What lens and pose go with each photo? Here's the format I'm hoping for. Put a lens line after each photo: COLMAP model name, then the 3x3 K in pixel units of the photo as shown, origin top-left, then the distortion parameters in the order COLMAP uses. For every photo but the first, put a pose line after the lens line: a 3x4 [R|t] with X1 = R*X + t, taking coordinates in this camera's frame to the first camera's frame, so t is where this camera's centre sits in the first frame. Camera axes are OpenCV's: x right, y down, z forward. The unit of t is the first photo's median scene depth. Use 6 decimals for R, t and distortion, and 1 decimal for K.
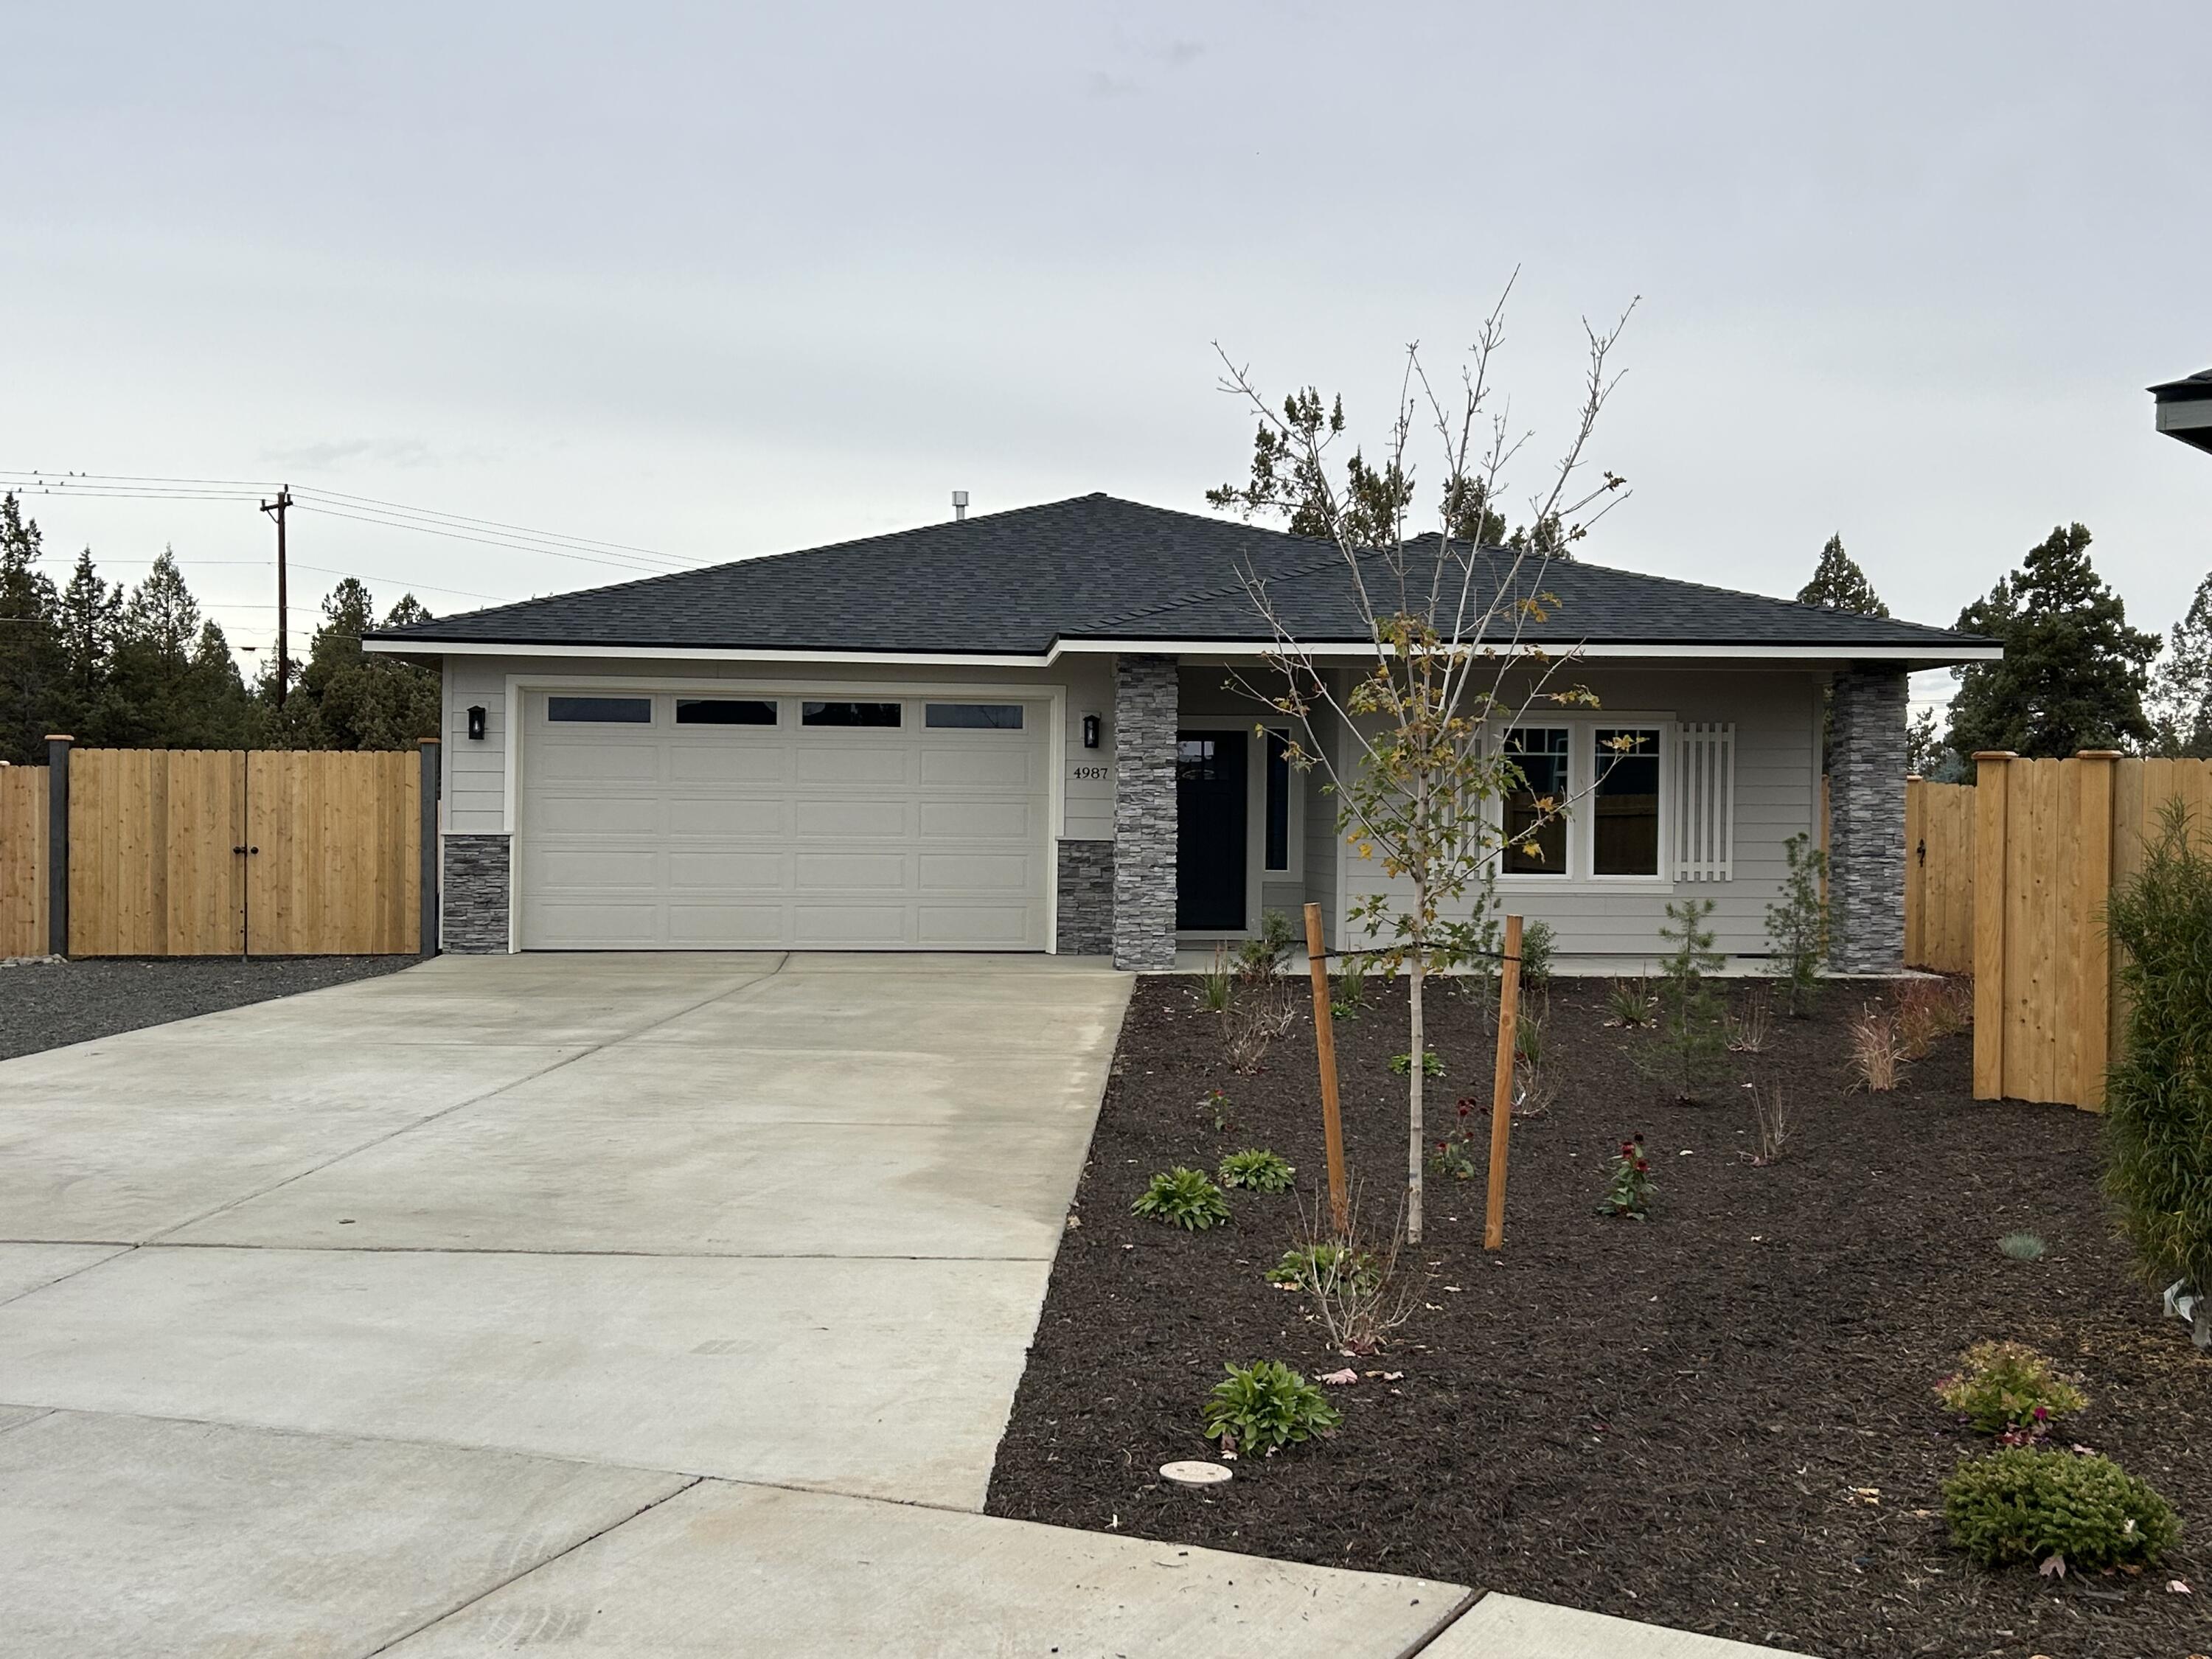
lens RADIAL K [[2379.1, 0, 1094.0], [0, 2379.1, 848.3], [0, 0, 1]] dist [0.119310, 0.000000]
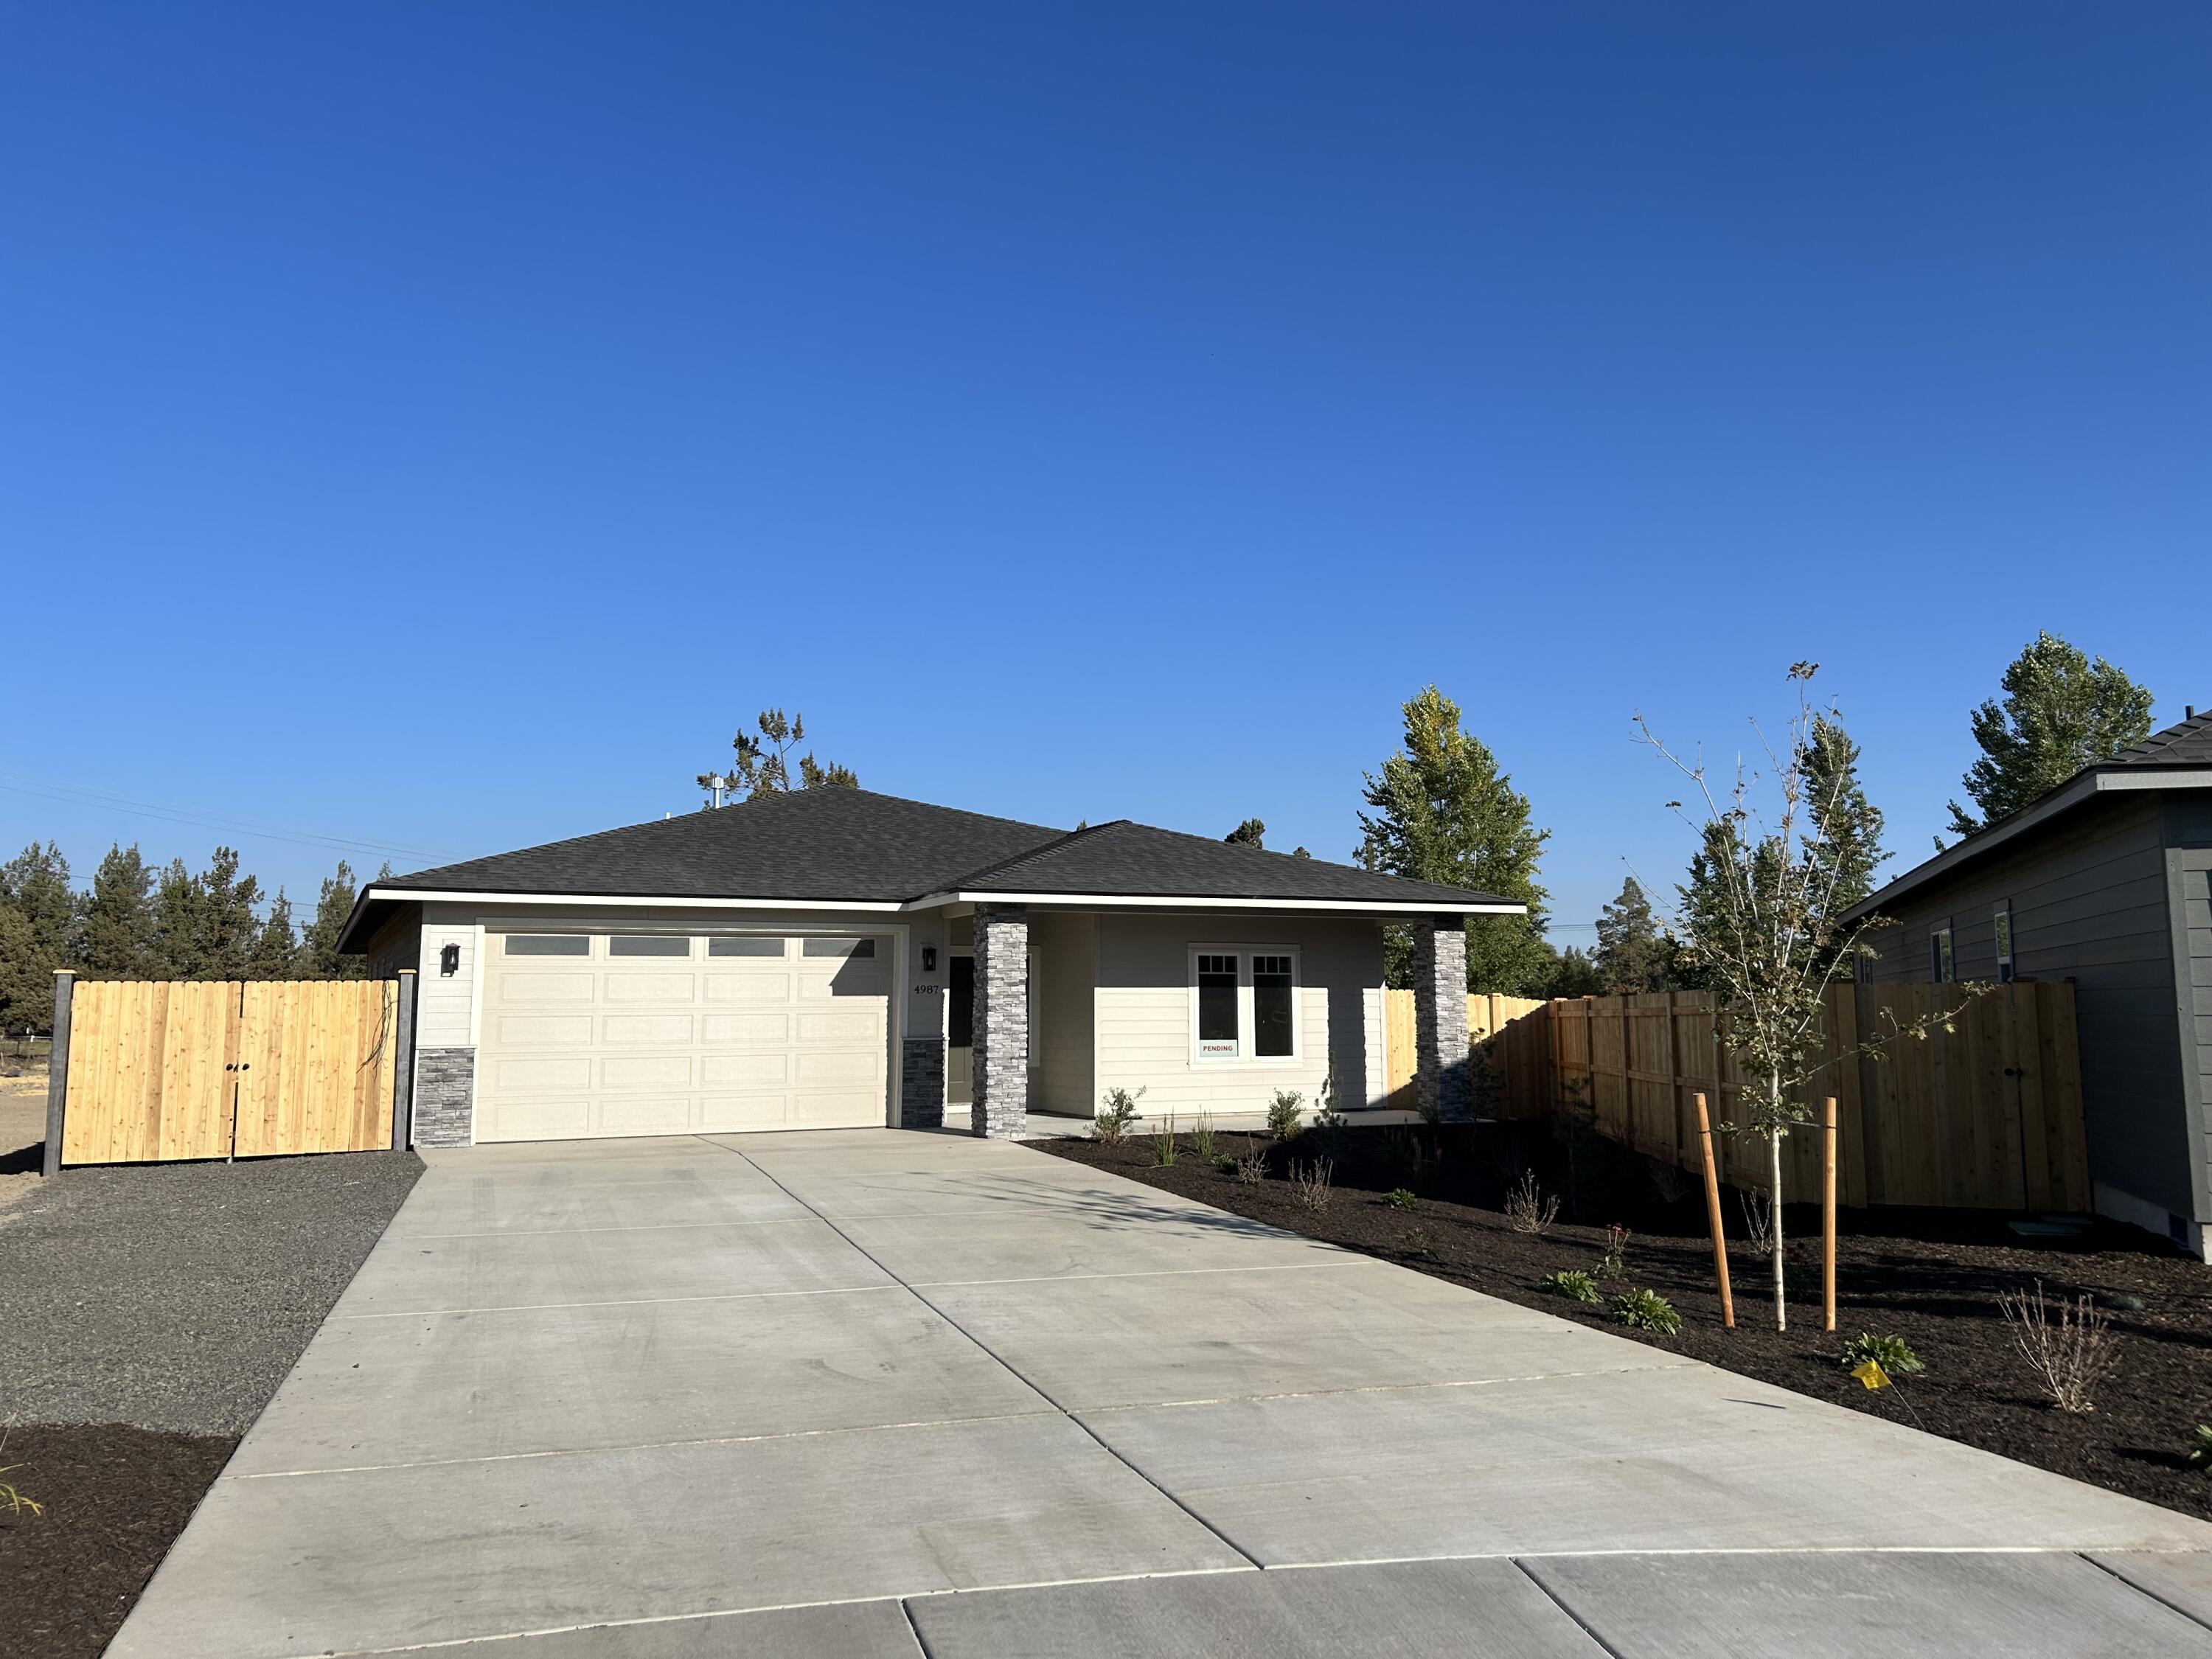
lens RADIAL K [[1683.5, 0, 1111.4], [0, 1683.5, 817.4], [0, 0, 1]] dist [0.035140, -0.022961]
pose [[0.934961, 0.024696, 0.353889, -0.248425], [0.020359, 0.992194, -0.123027, -0.009312], [-0.354165, 0.122230, 0.927161, 0.065447]]
